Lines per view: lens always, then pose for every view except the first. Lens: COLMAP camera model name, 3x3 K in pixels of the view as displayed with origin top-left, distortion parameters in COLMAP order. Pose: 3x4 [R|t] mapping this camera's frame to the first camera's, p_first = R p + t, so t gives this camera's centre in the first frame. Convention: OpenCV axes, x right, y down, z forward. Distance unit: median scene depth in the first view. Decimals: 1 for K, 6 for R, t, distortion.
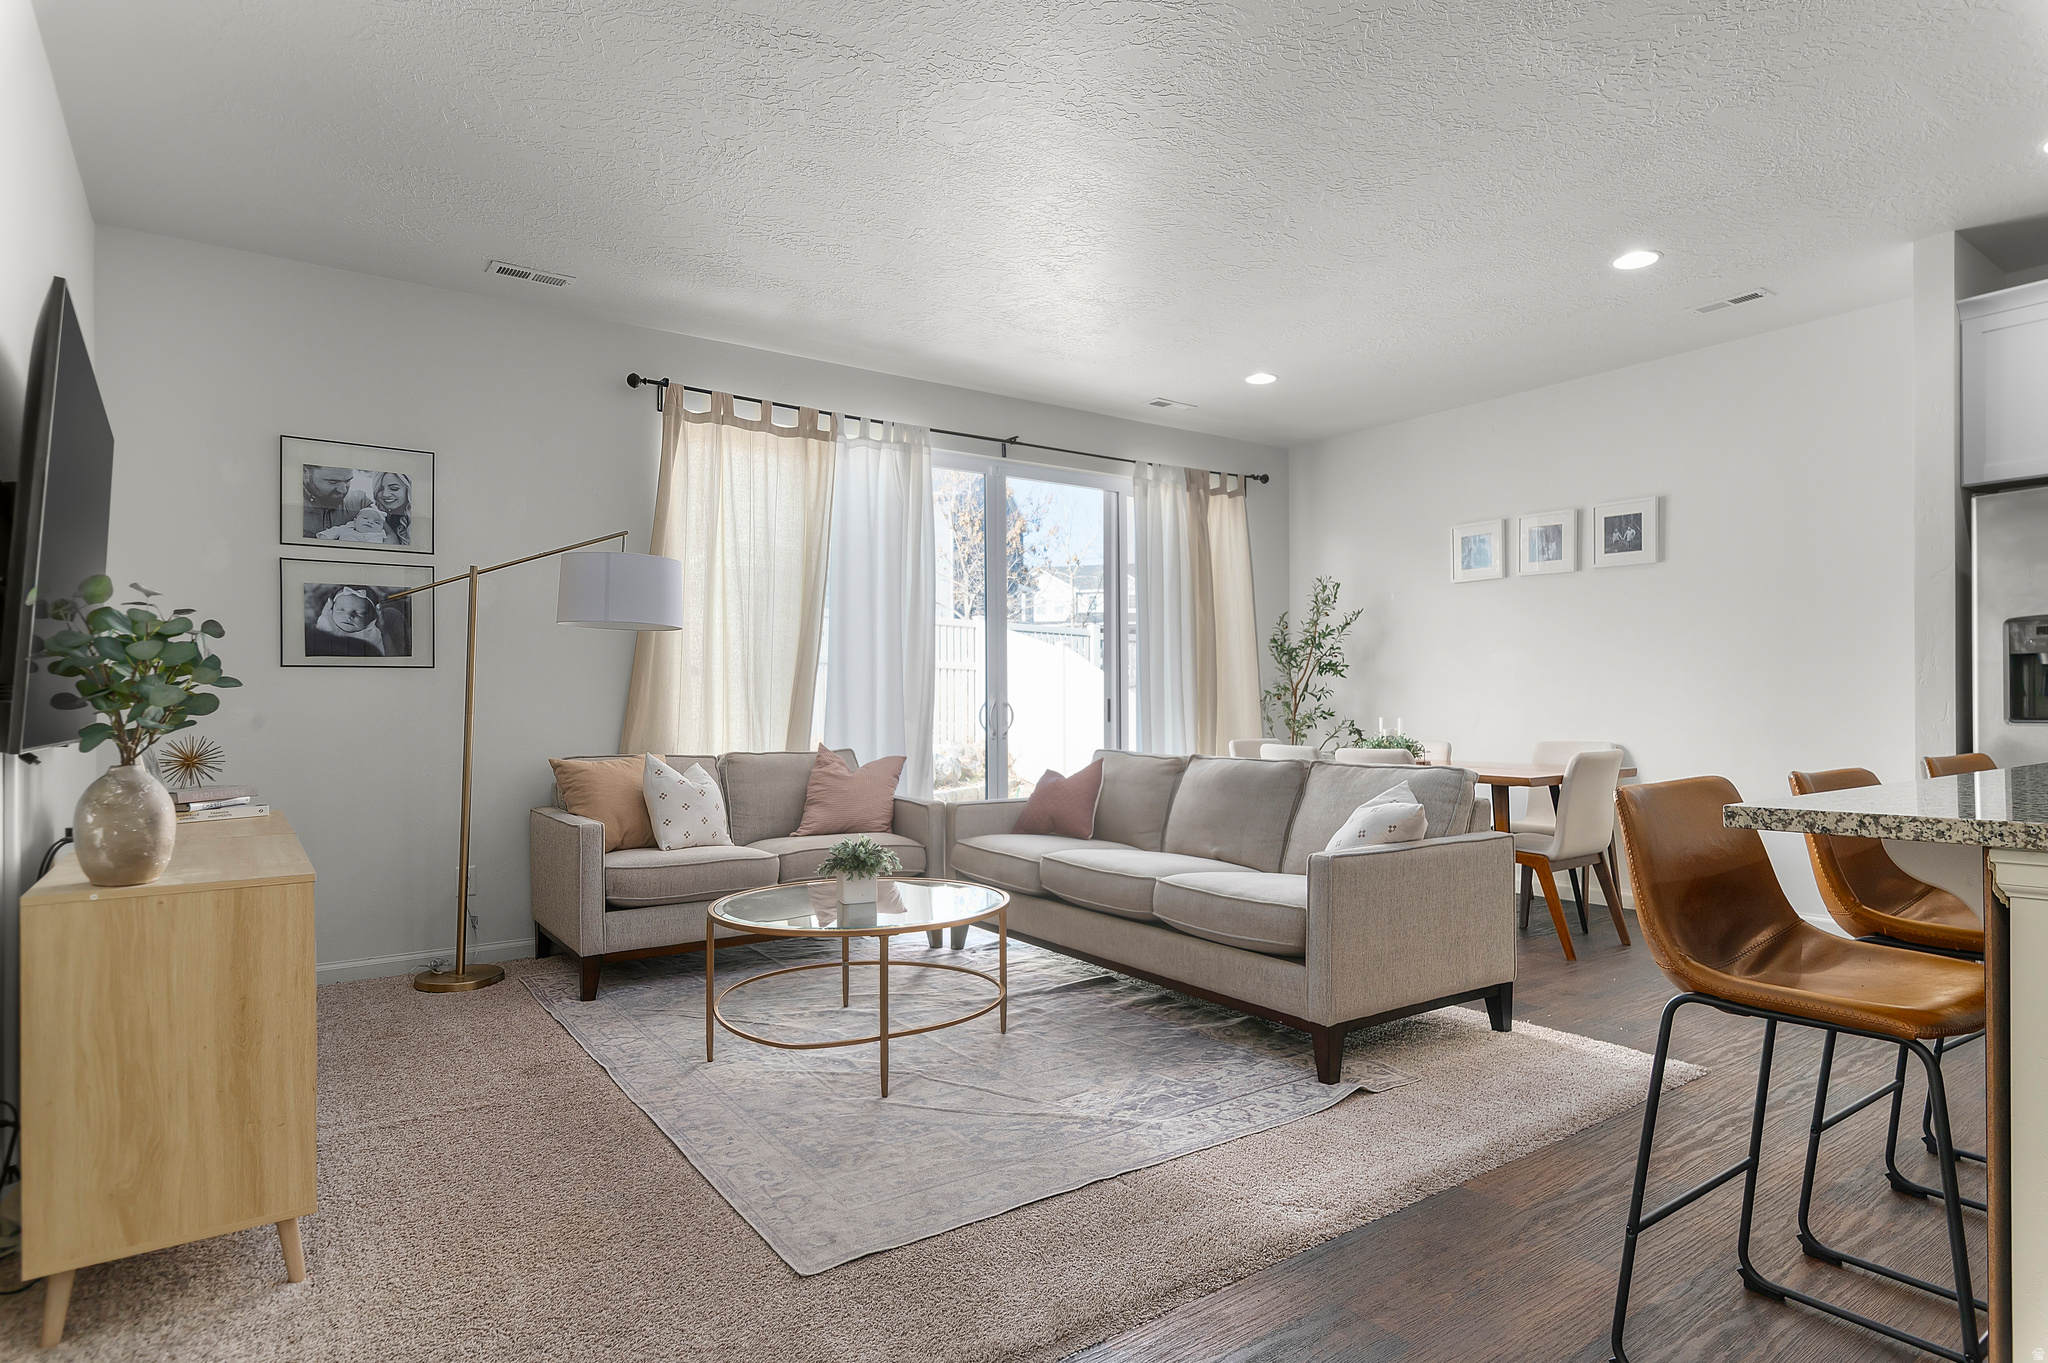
lens RADIAL K [[1121.2, 0, 1055.2], [0, 1121.2, 701.1], [0, 0, 1]] dist [0.002988, -0.001527]
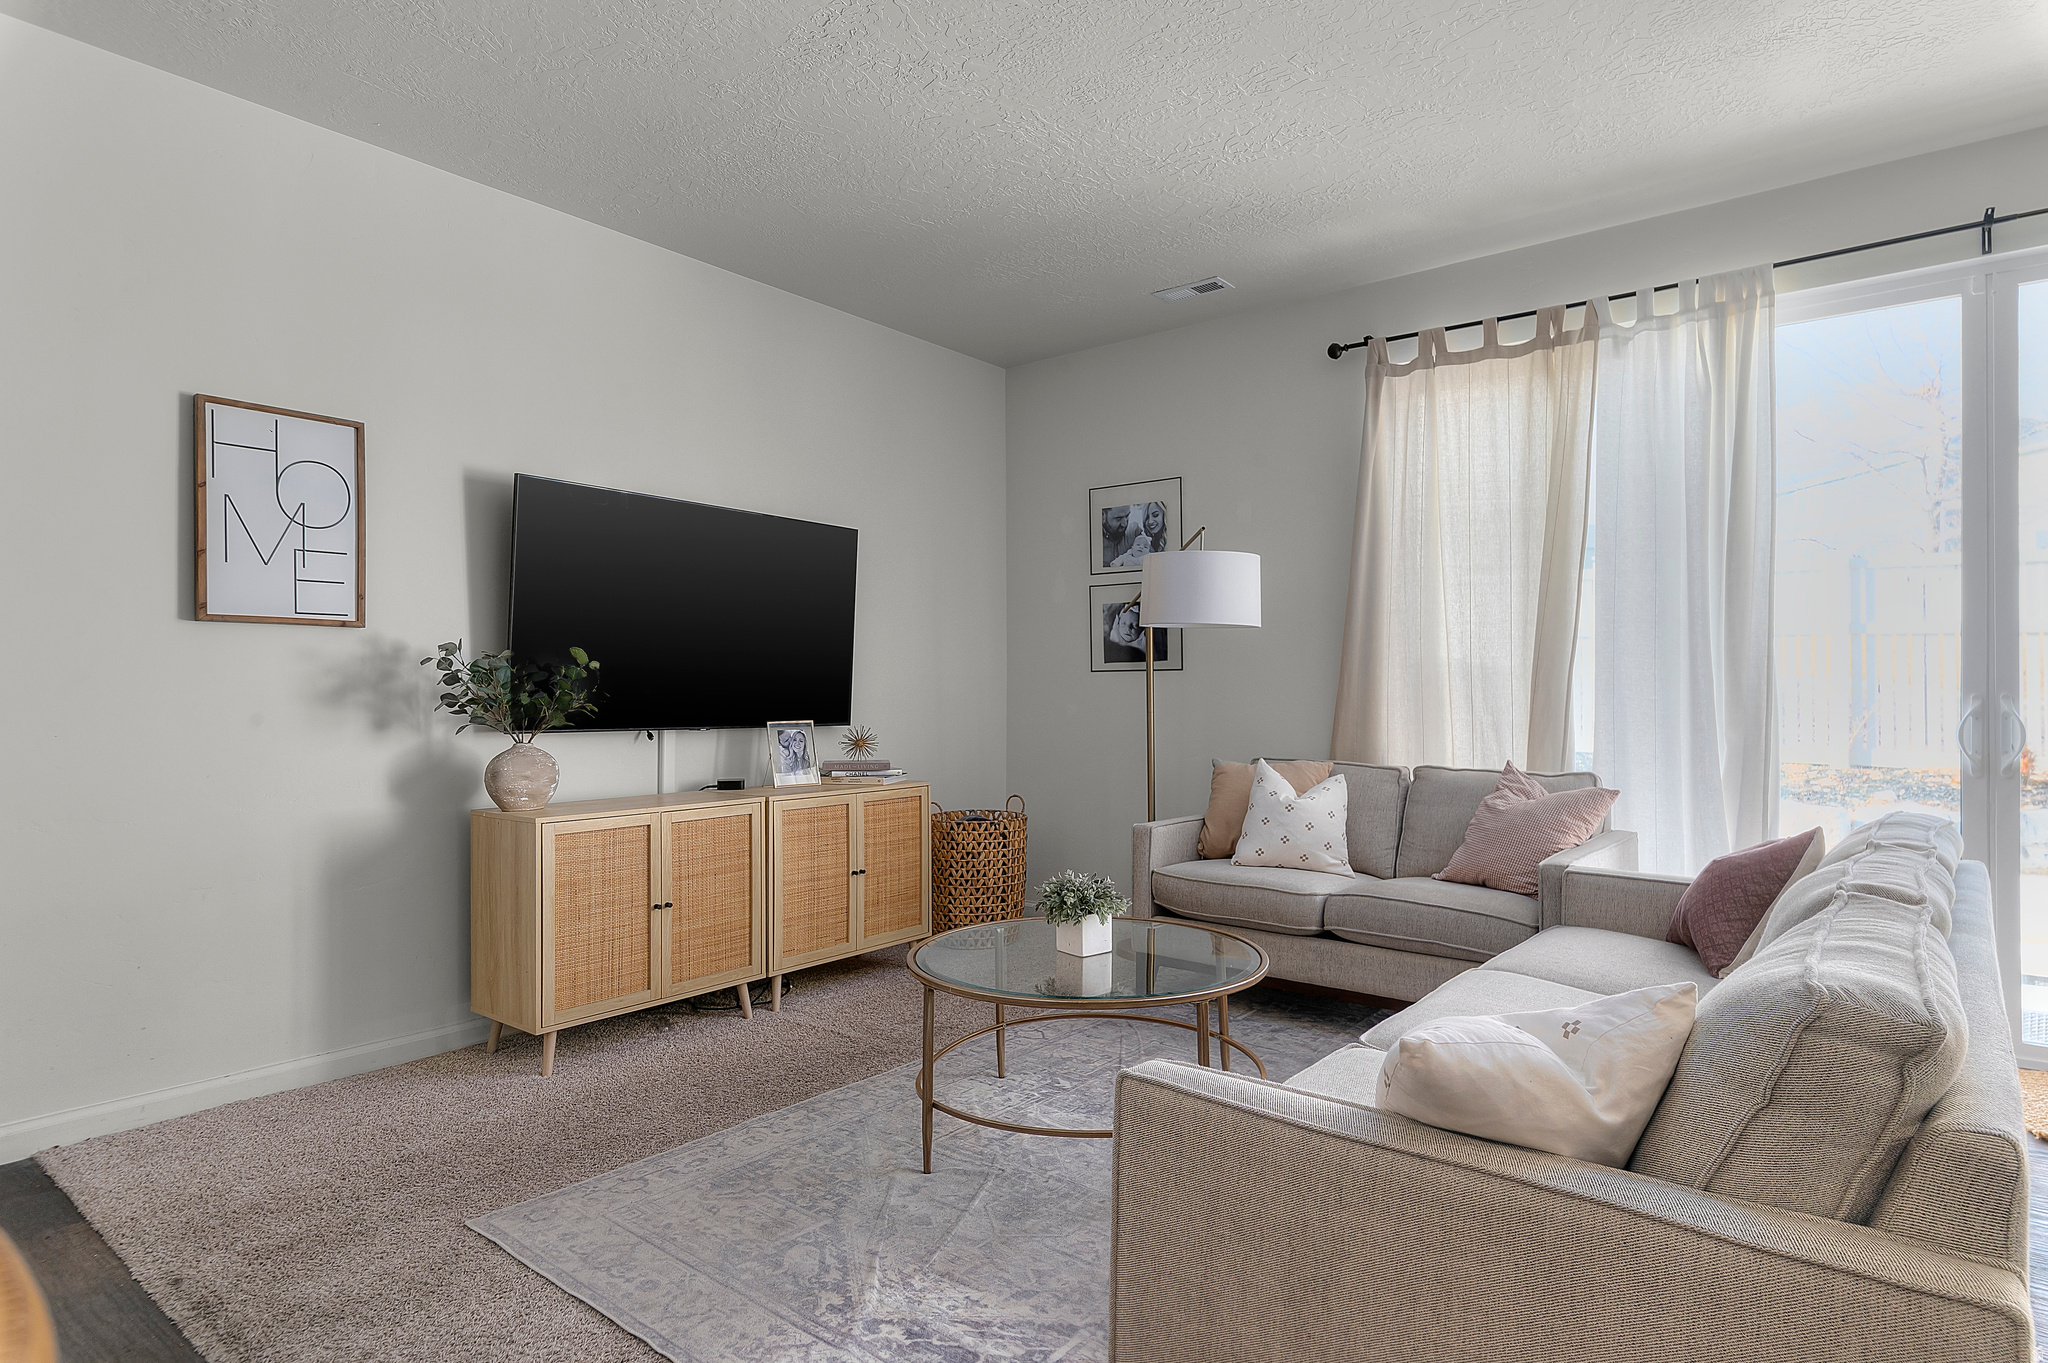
lens RADIAL K [[1102.1, 0, 1060.3], [0, 1102.1, 691.1], [0, 0, 1]] dist [-0.000296, -0.000069]
pose [[0.279318, 0.004778, -0.960187, 0.472120], [0.000213, 0.999987, 0.005038, -0.014764], [0.960199, -0.001611, 0.279314, 0.591962]]
